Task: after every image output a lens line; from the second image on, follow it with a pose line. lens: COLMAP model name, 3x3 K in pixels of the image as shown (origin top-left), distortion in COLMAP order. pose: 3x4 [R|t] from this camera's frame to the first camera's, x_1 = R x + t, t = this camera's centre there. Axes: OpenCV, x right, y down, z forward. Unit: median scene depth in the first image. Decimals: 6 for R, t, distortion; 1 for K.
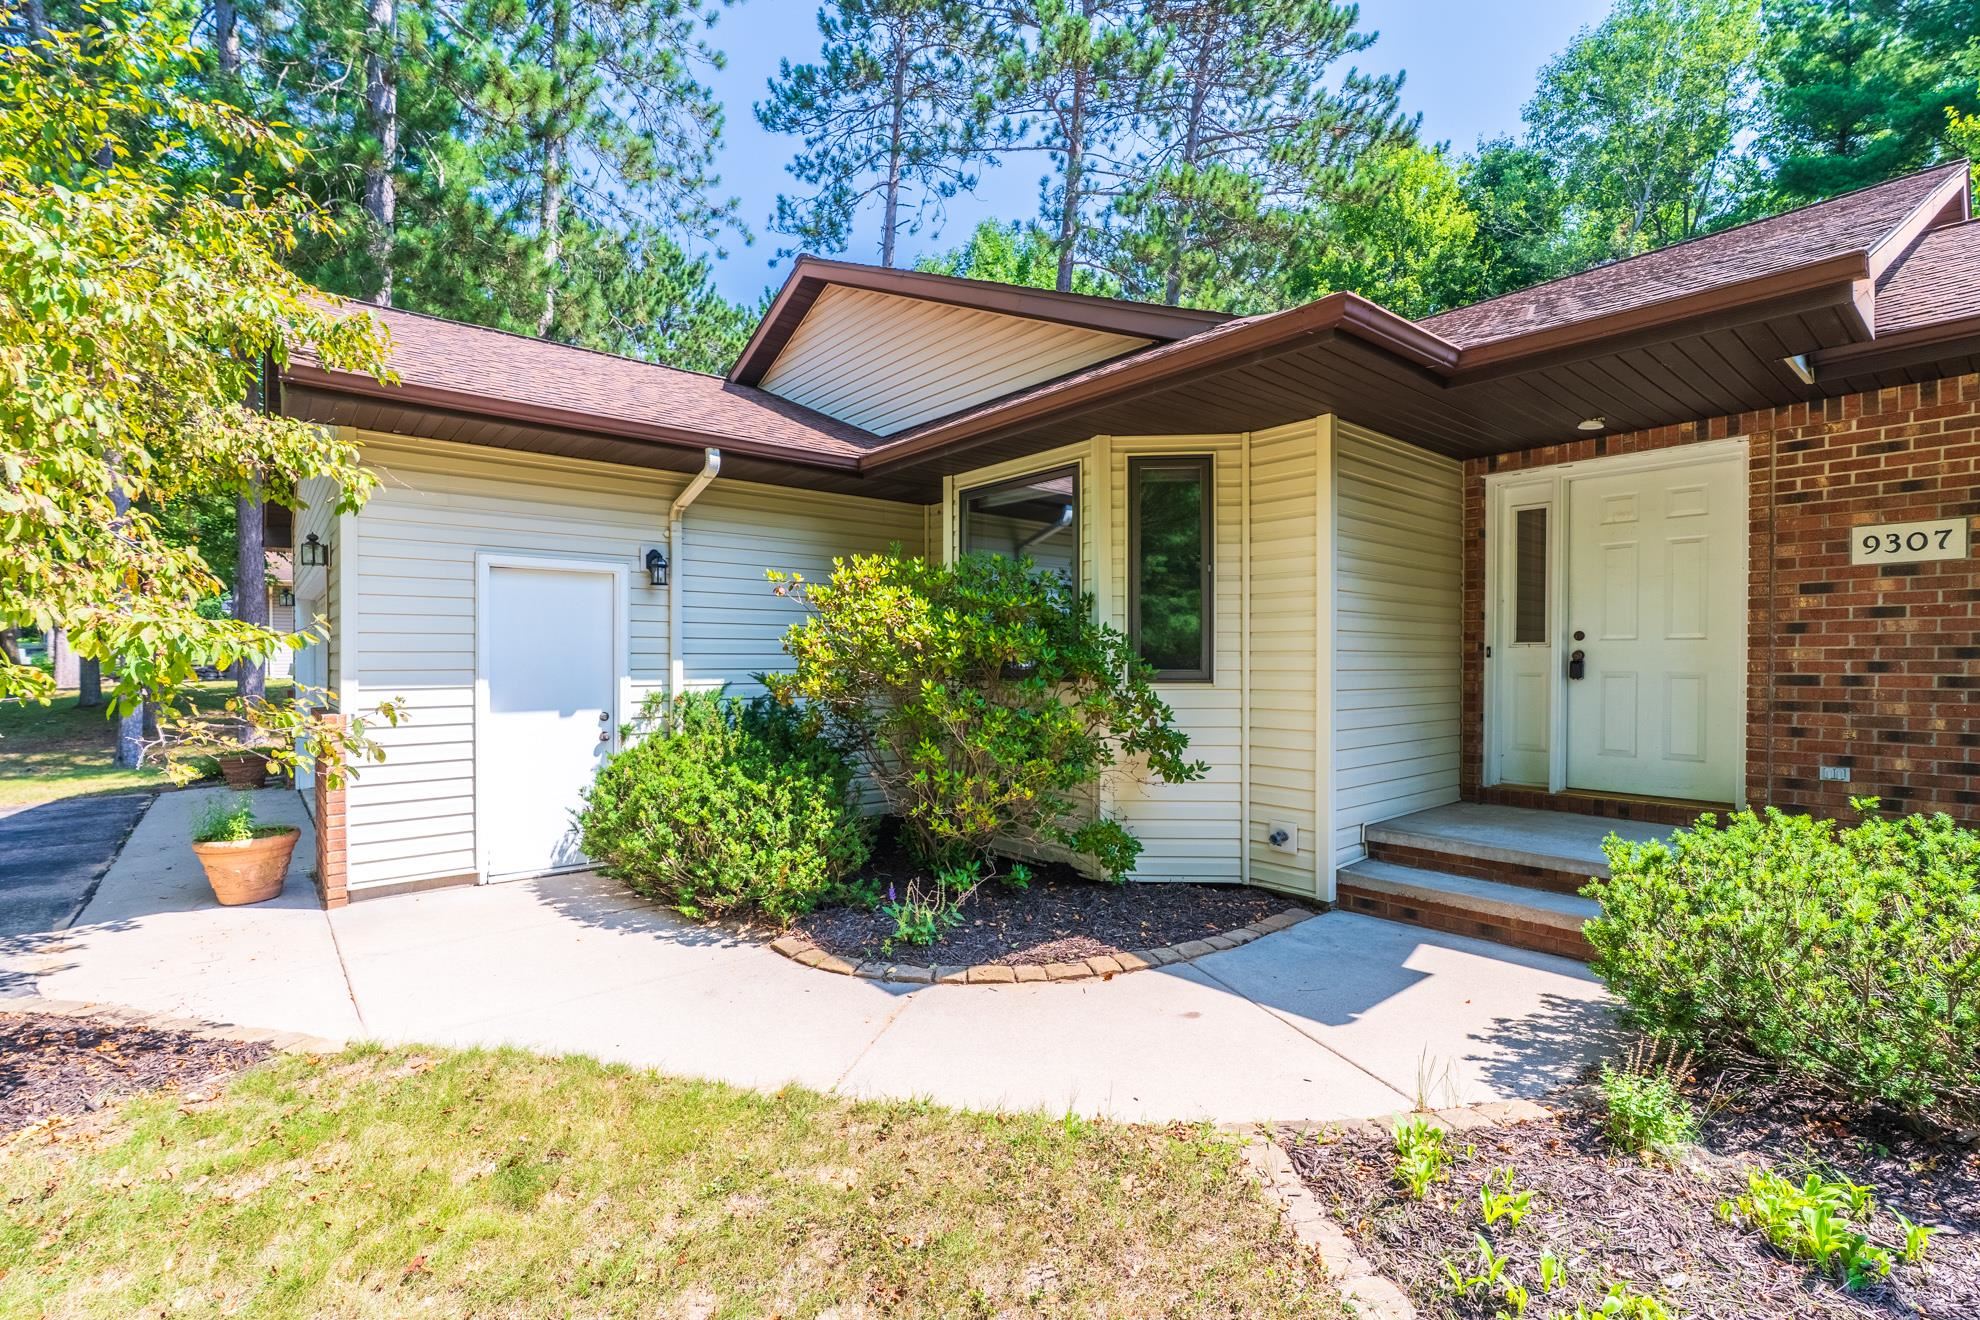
lens RADIAL K [[885.4, 0, 986.8], [0, 885.4, 672.2], [0, 0, 1]] dist [-0.008244, 0.000598]
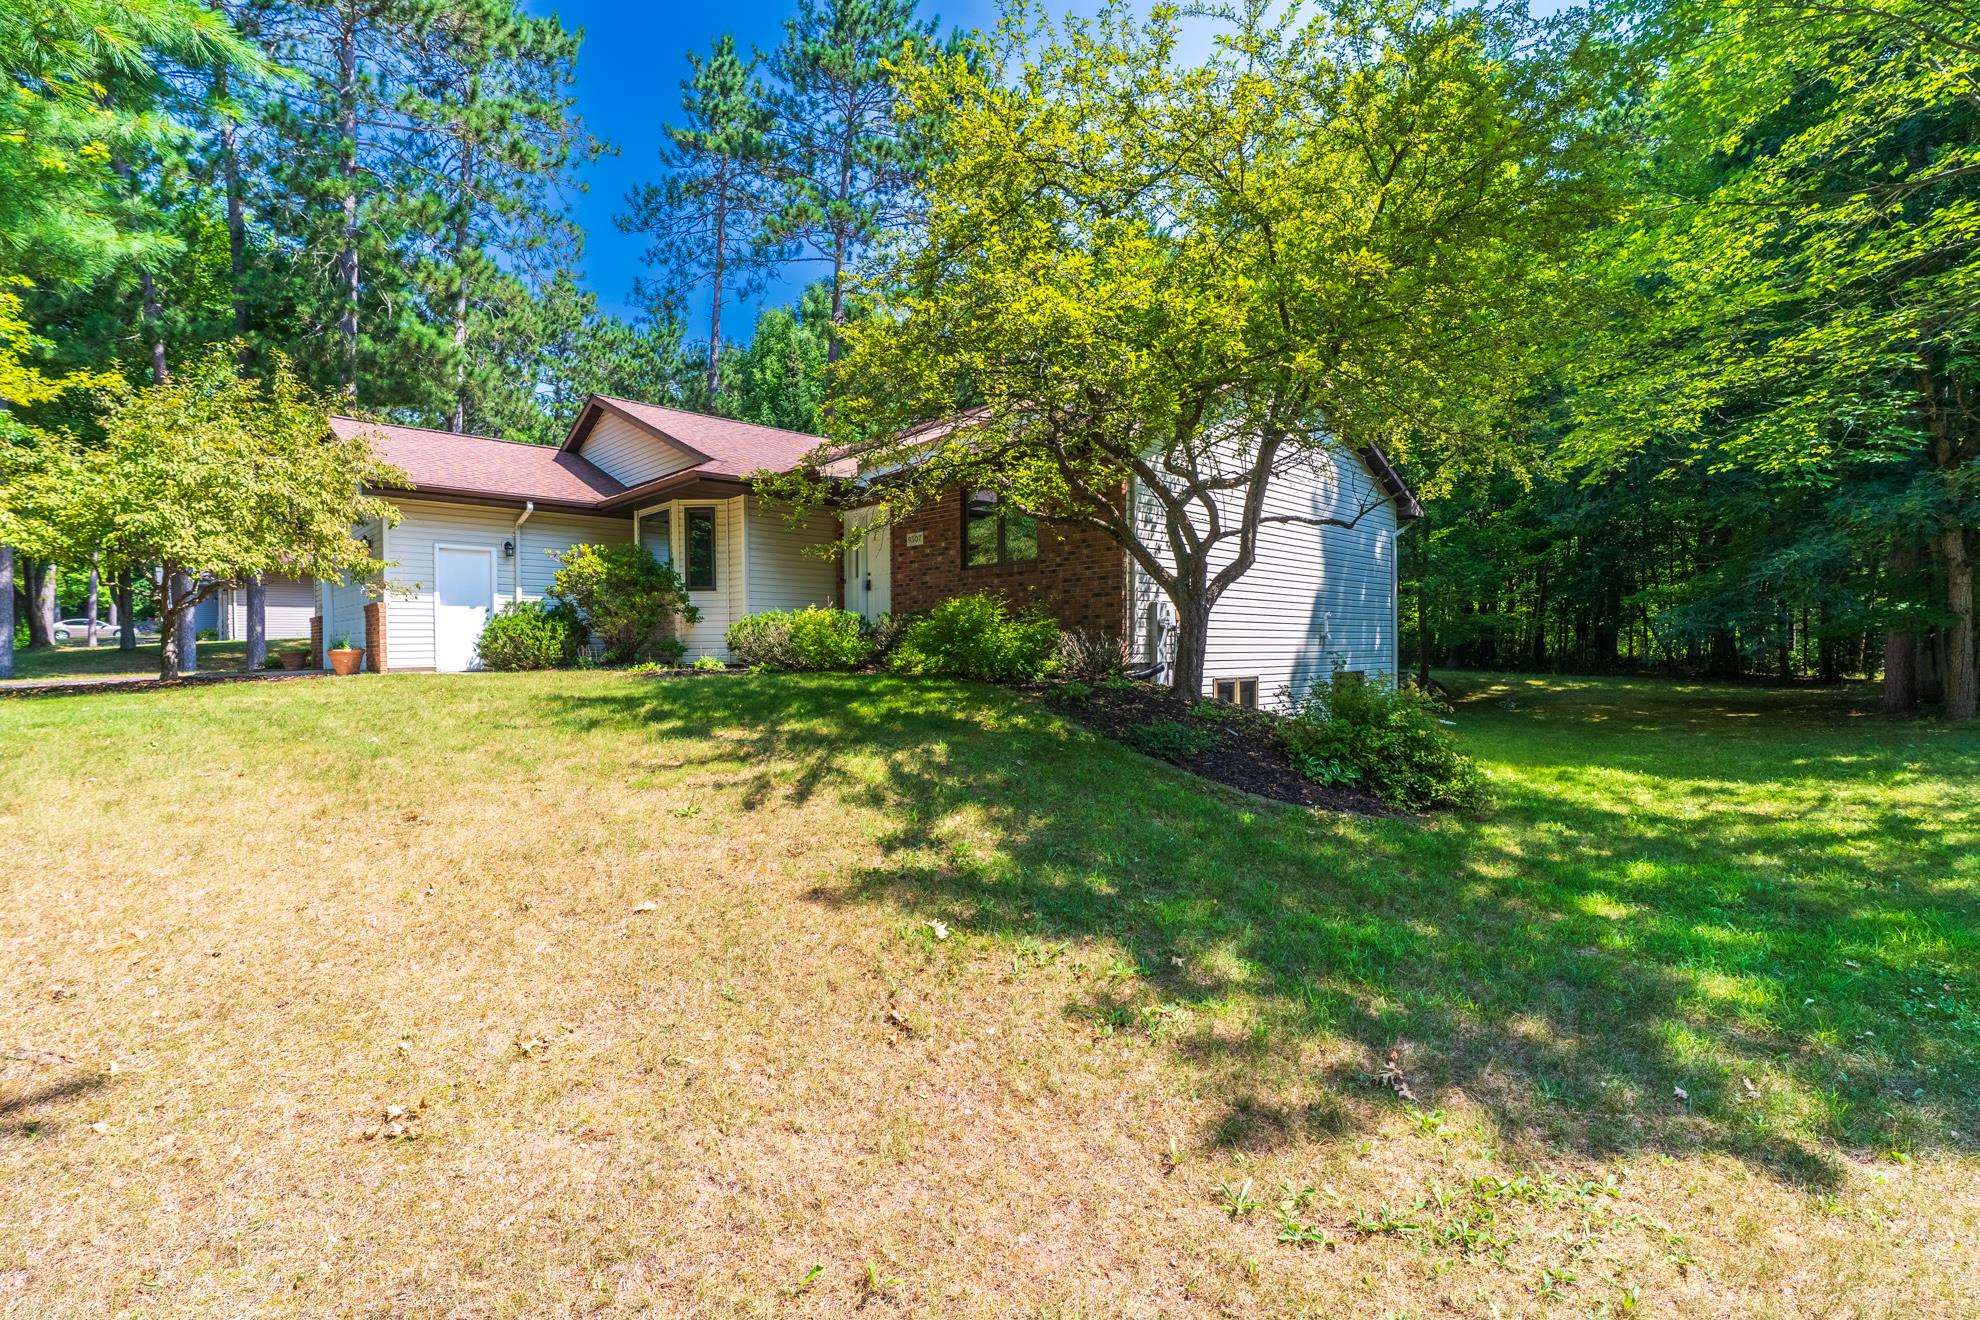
lens RADIAL K [[896.9, 0, 985.8], [0, 896.9, 666.8], [0, 0, 1]] dist [-0.013328, 0.005901]
pose [[0.997282, -0.008130, 0.073226, 0.838885], [0.008071, 0.999967, 0.001111, 0.238979], [-0.073233, -0.000517, 0.997315, -1.728194]]
